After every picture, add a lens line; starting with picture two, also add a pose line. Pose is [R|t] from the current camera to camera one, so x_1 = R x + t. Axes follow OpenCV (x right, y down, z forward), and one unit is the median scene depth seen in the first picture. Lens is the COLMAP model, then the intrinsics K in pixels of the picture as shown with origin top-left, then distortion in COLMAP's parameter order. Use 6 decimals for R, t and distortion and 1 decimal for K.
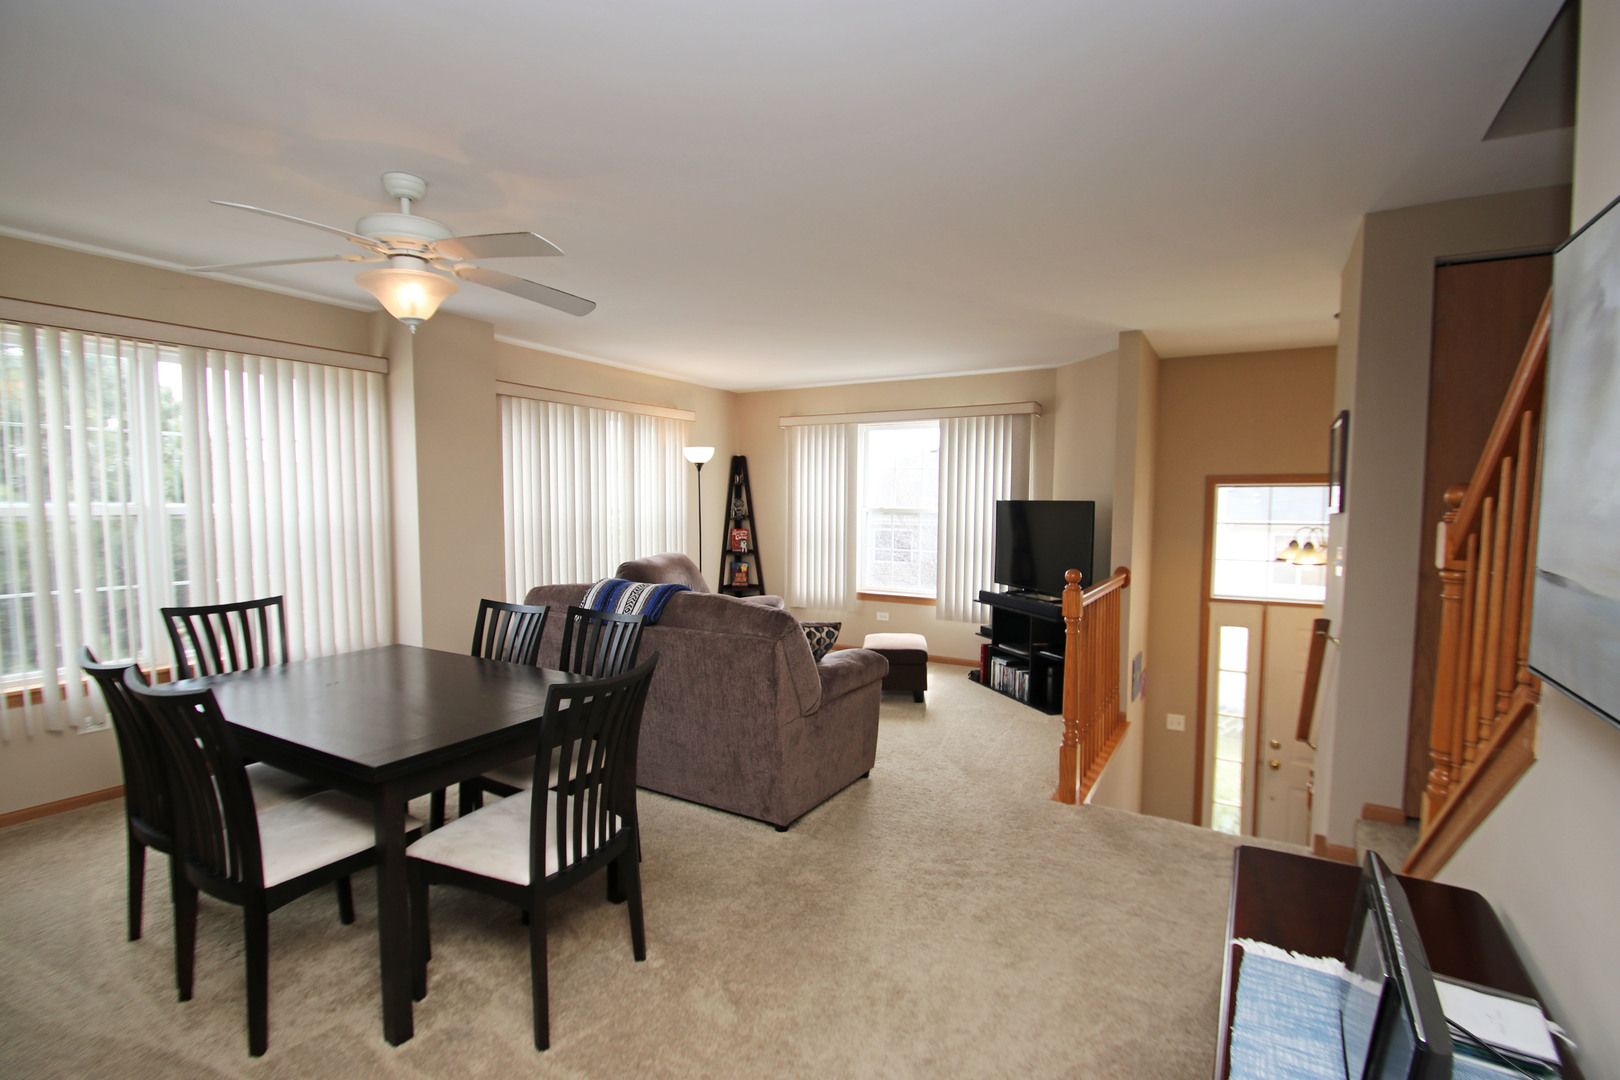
lens RADIAL K [[743.3, 0, 807.6], [0, 743.3, 557.2], [0, 0, 1]] dist [0.000077, -0.010870]
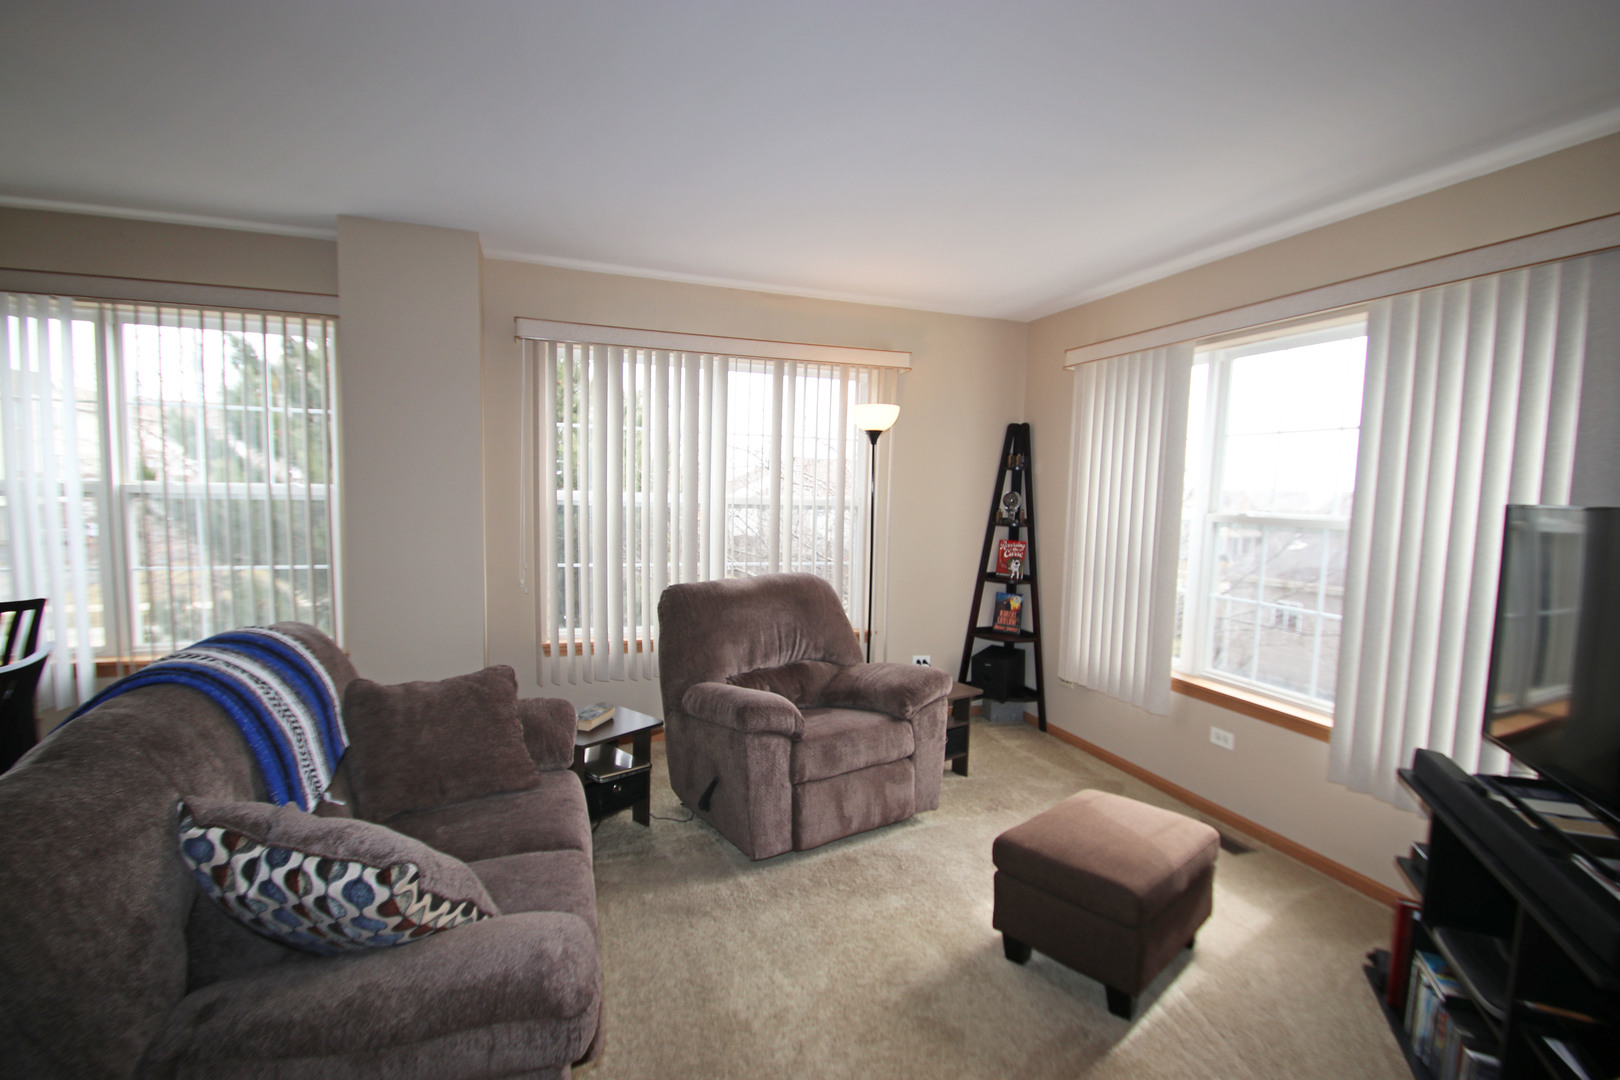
lens RADIAL K [[743.3, 0, 807.6], [0, 743.3, 557.2], [0, 0, 1]] dist [0.000077, -0.010870]
pose [[0.766655, 0.069716, -0.638263, 0.226552], [-0.067536, 0.997329, 0.027814, -0.038254], [0.638497, 0.021782, 0.769316, 0.527199]]
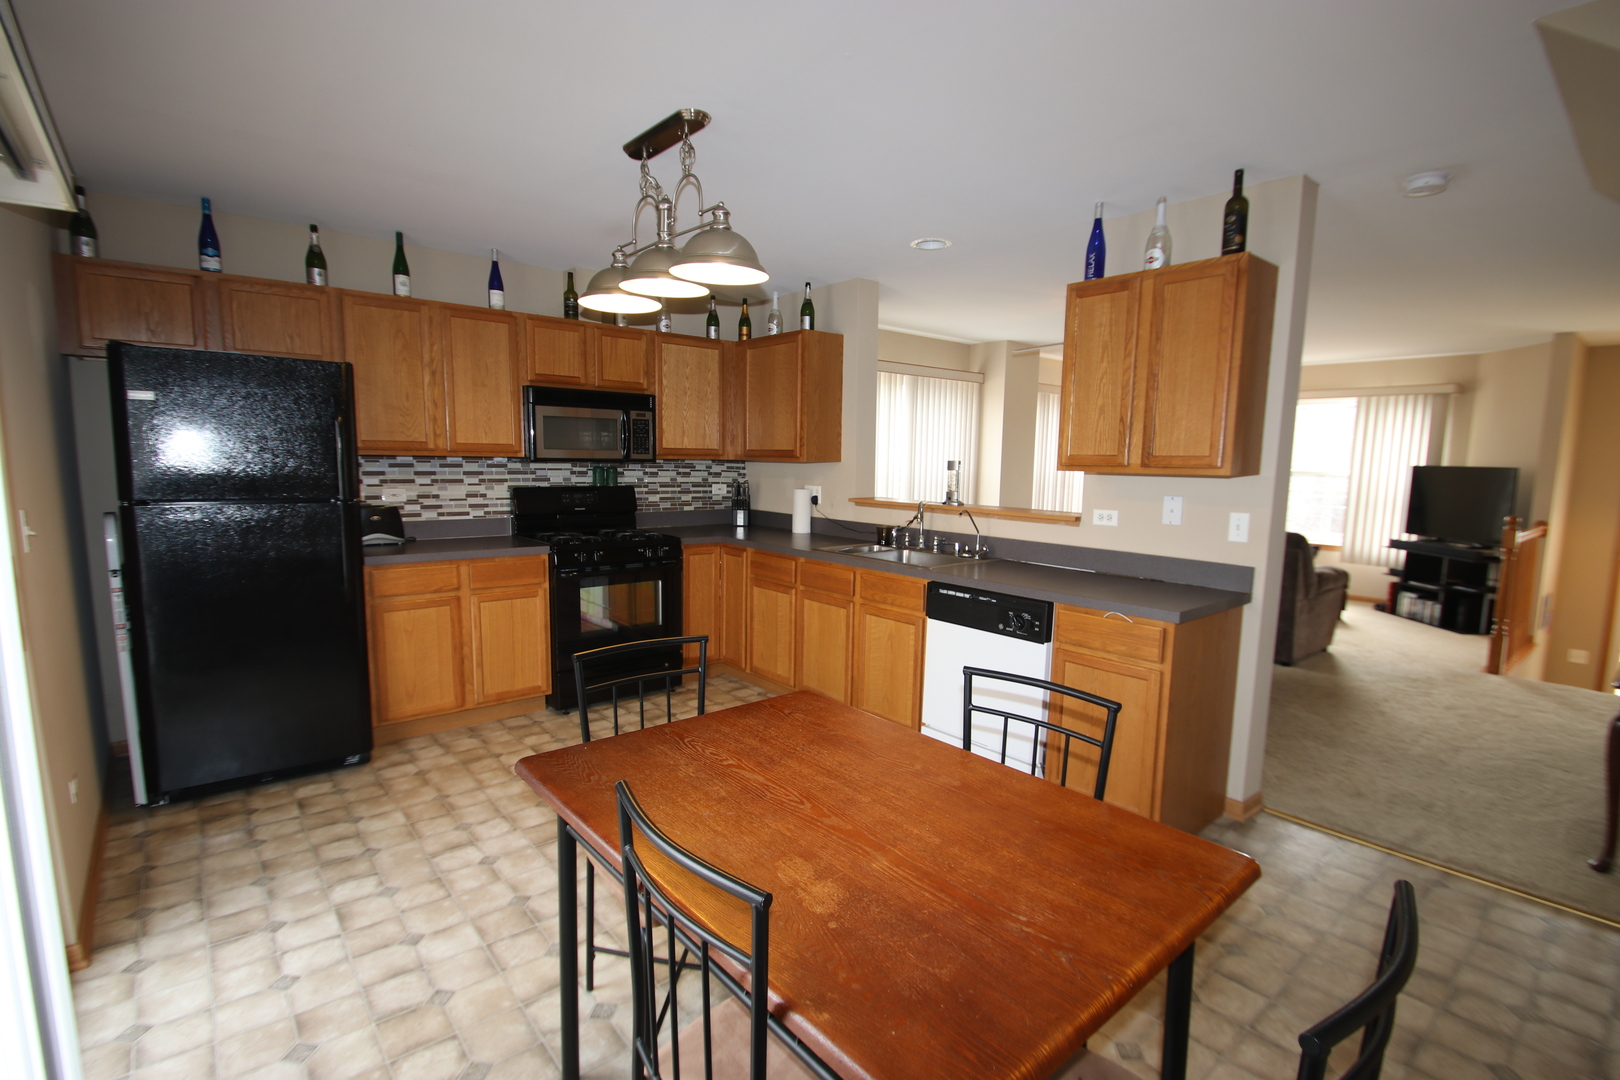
lens RADIAL K [[743.3, 0, 807.6], [0, 743.3, 557.2], [0, 0, 1]] dist [0.000077, -0.010870]
pose [[0.941467, 0.050248, -0.333338, -0.267138], [-0.032613, 0.997767, 0.058296, 0.035043], [0.335523, -0.044012, 0.941003, -0.480008]]
